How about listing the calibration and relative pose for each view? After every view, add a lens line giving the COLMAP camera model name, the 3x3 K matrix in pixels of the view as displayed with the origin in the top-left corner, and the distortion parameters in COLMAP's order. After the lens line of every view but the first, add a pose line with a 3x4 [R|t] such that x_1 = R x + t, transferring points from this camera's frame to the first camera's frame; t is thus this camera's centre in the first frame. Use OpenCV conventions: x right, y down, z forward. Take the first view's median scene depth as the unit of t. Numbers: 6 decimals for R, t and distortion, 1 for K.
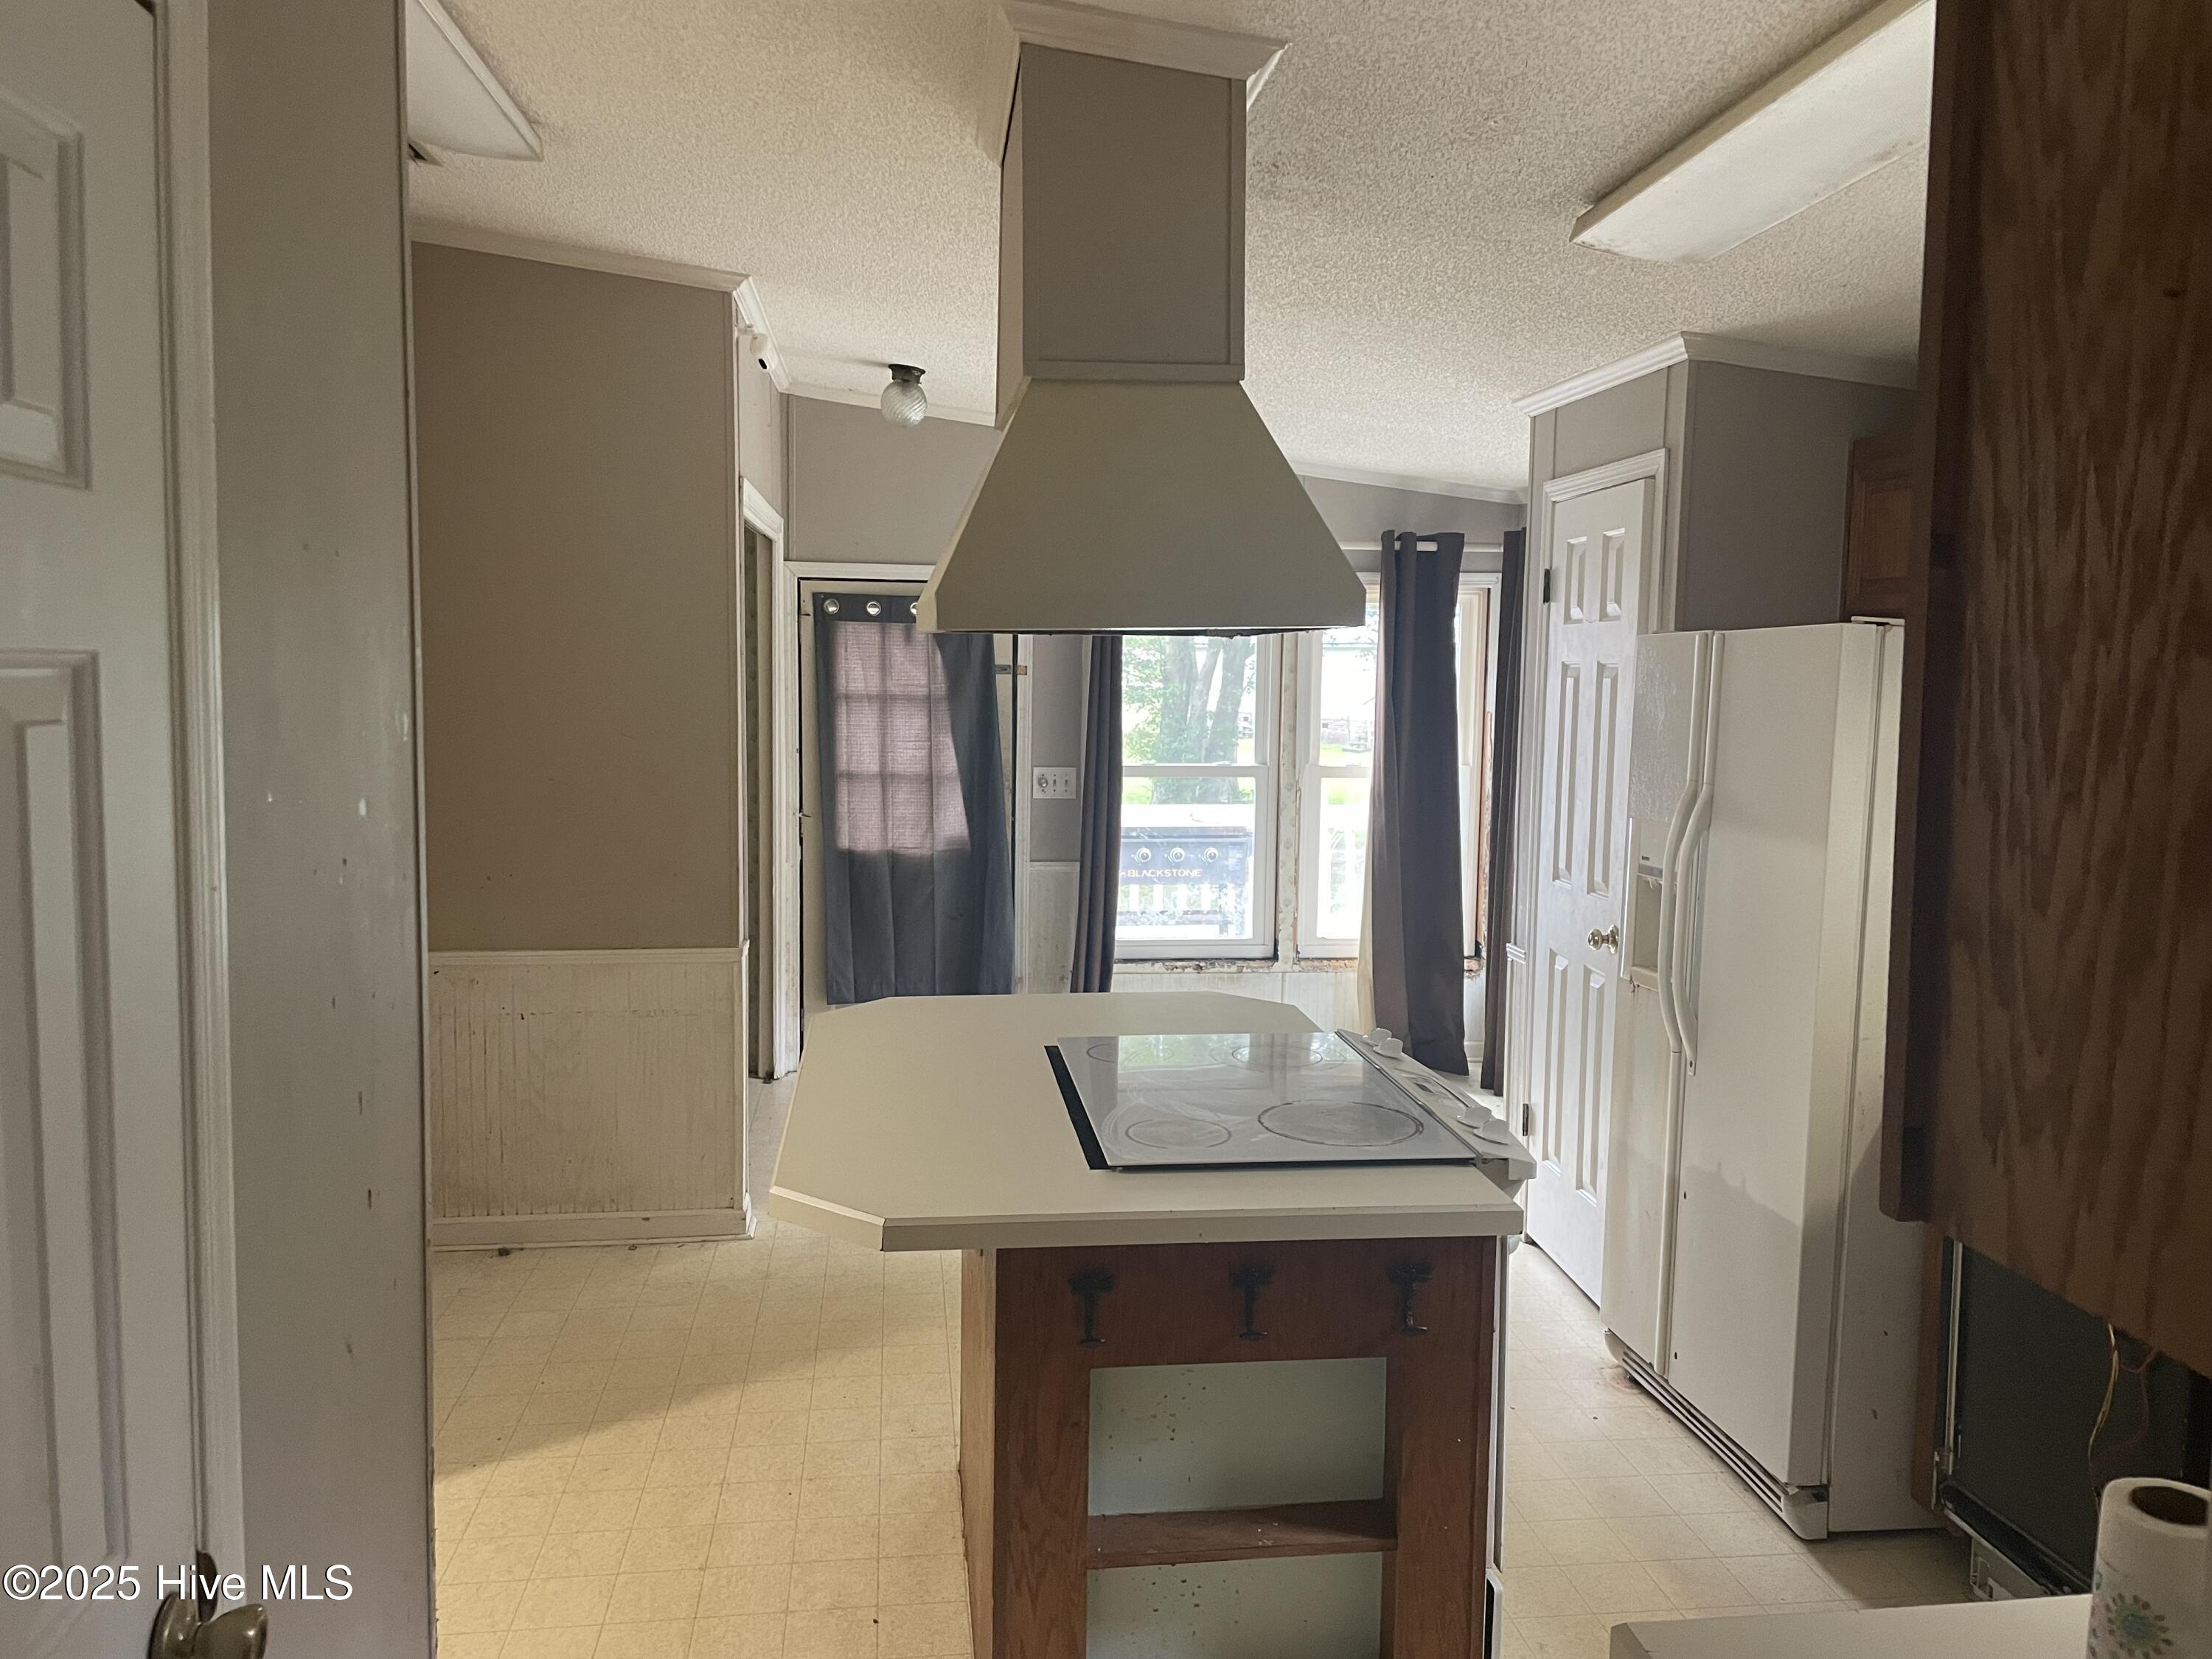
lens RADIAL K [[1665.9, 0, 1108.8], [0, 1665.9, 825.9], [0, 0, 1]] dist [0.082651, -0.099020]
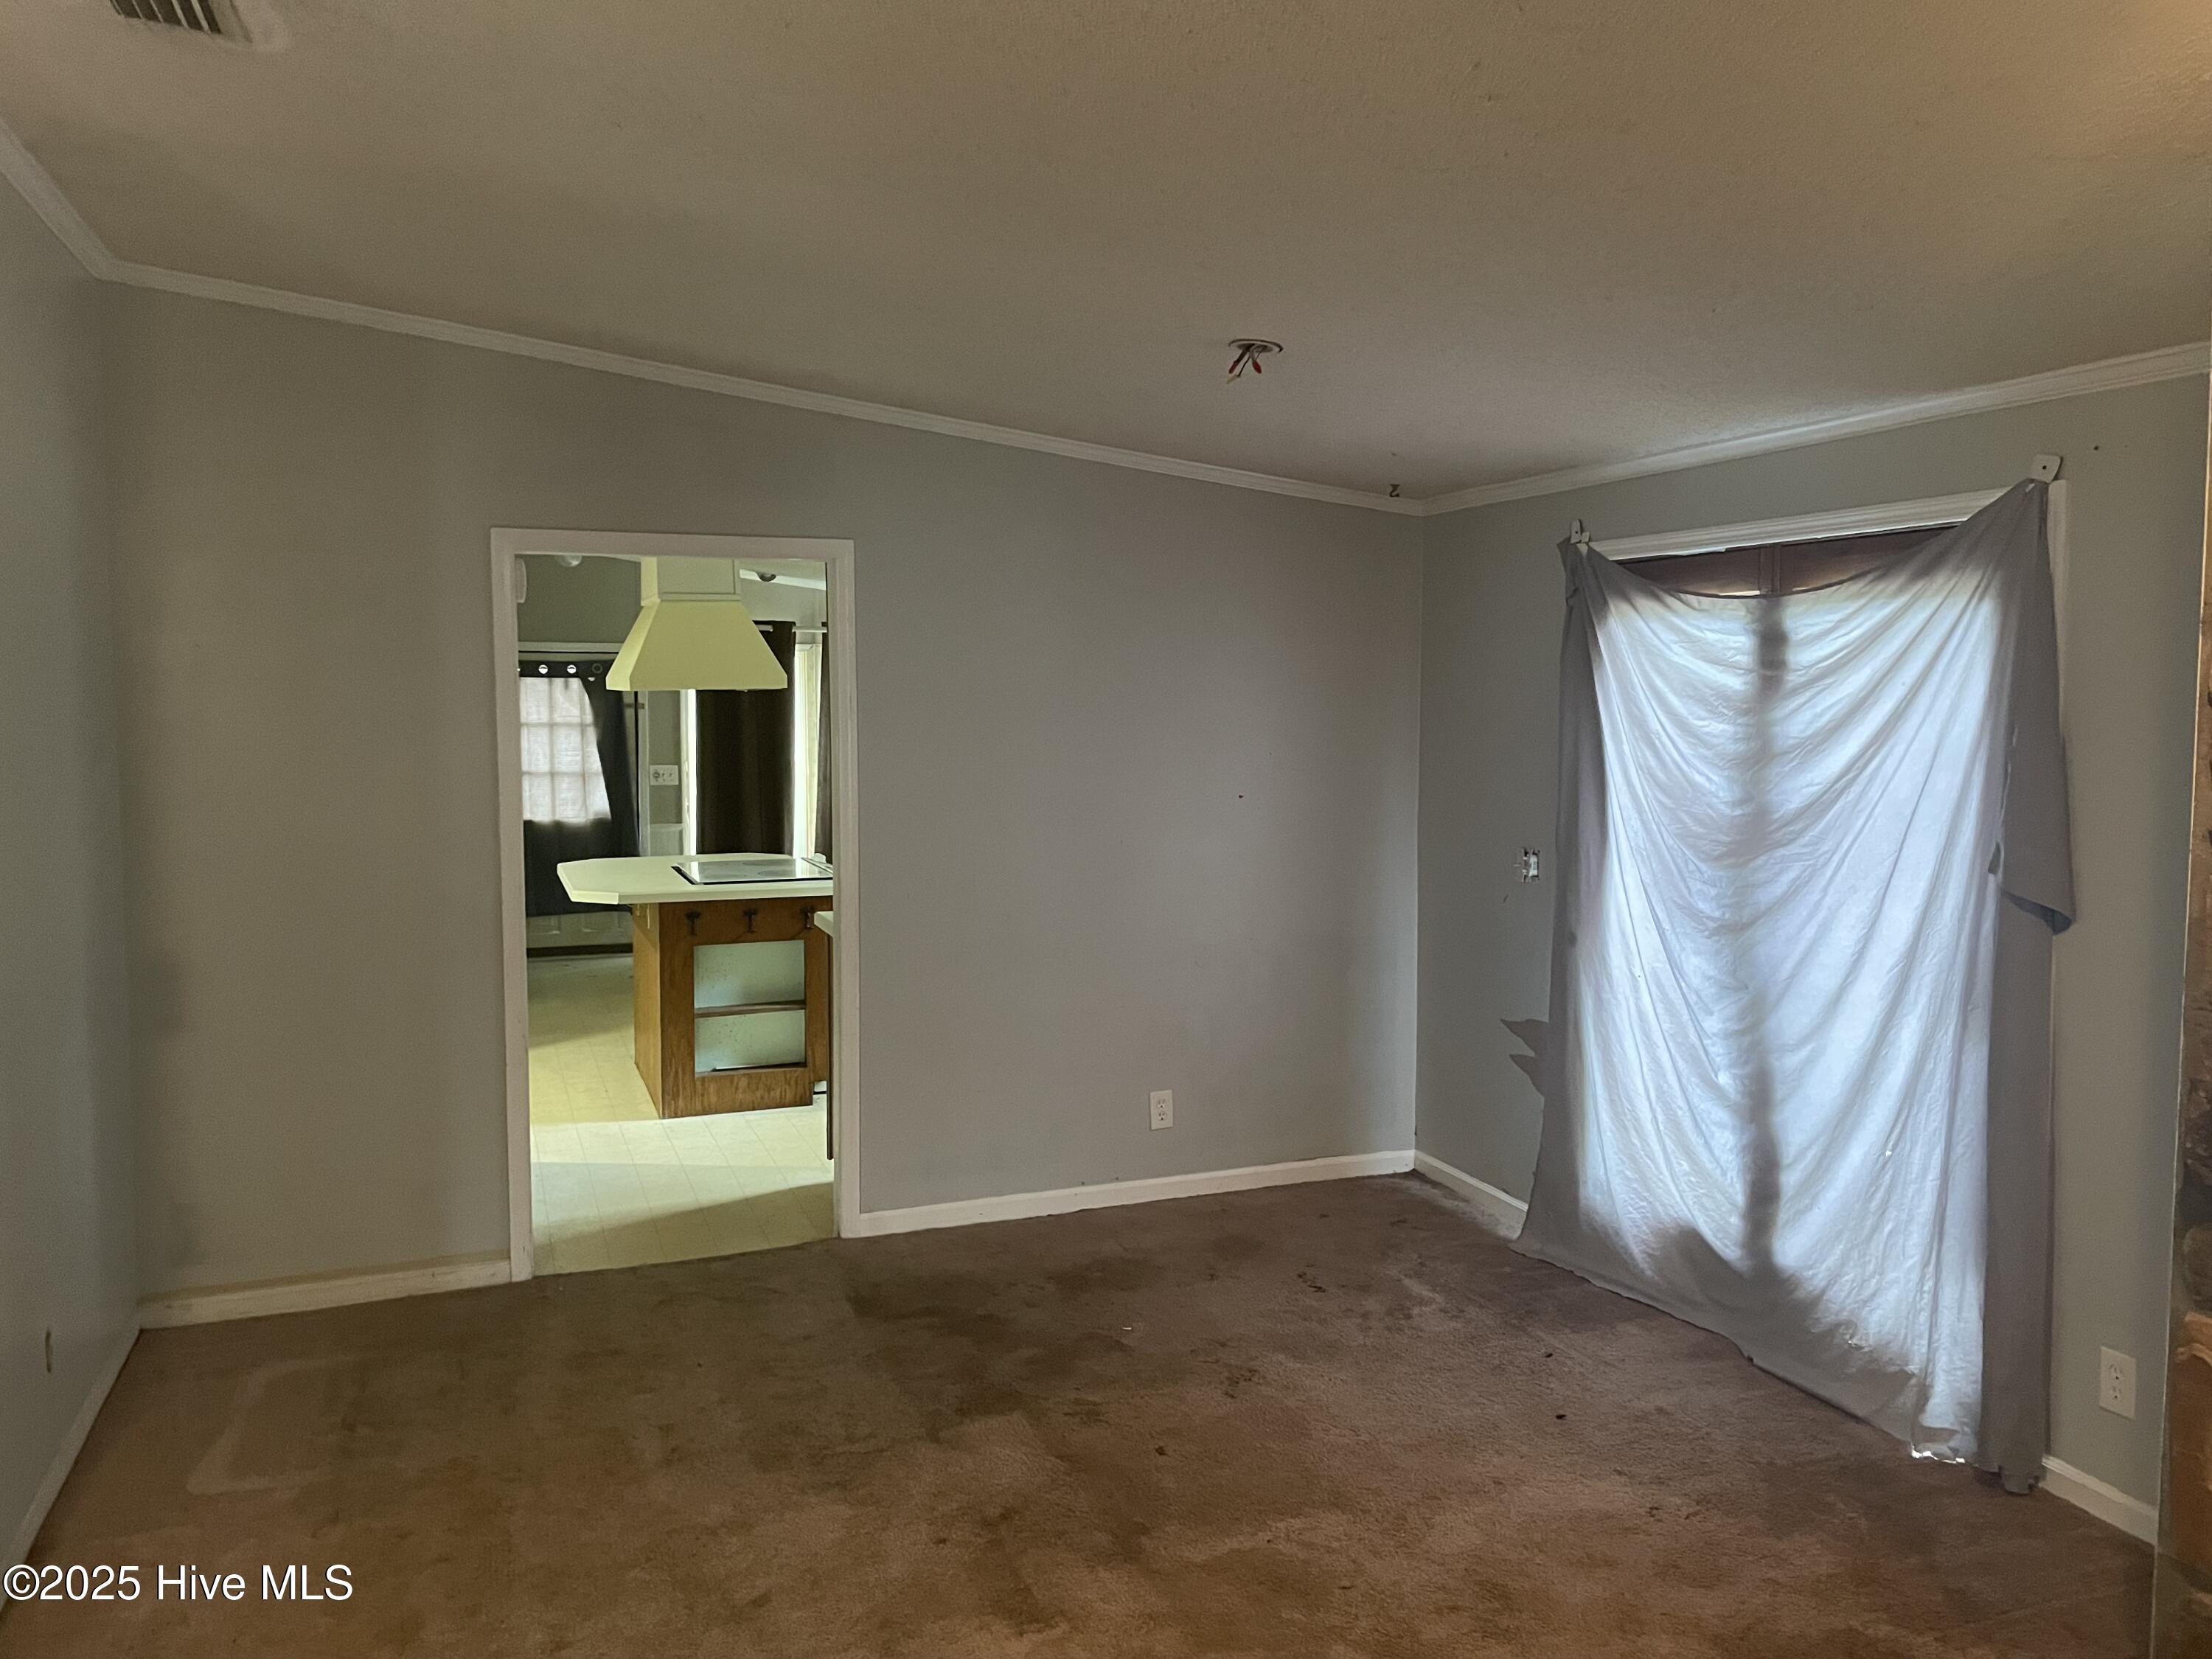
lens RADIAL K [[1665.9, 0, 1117.8], [0, 1665.9, 798.8], [0, 0, 1]] dist [0.082651, -0.099020]
pose [[0.970598, -0.027935, 0.239078, 0.005352], [0.036828, 0.998783, -0.032808, 0.067484], [-0.237871, 0.040648, 0.970446, -0.689850]]
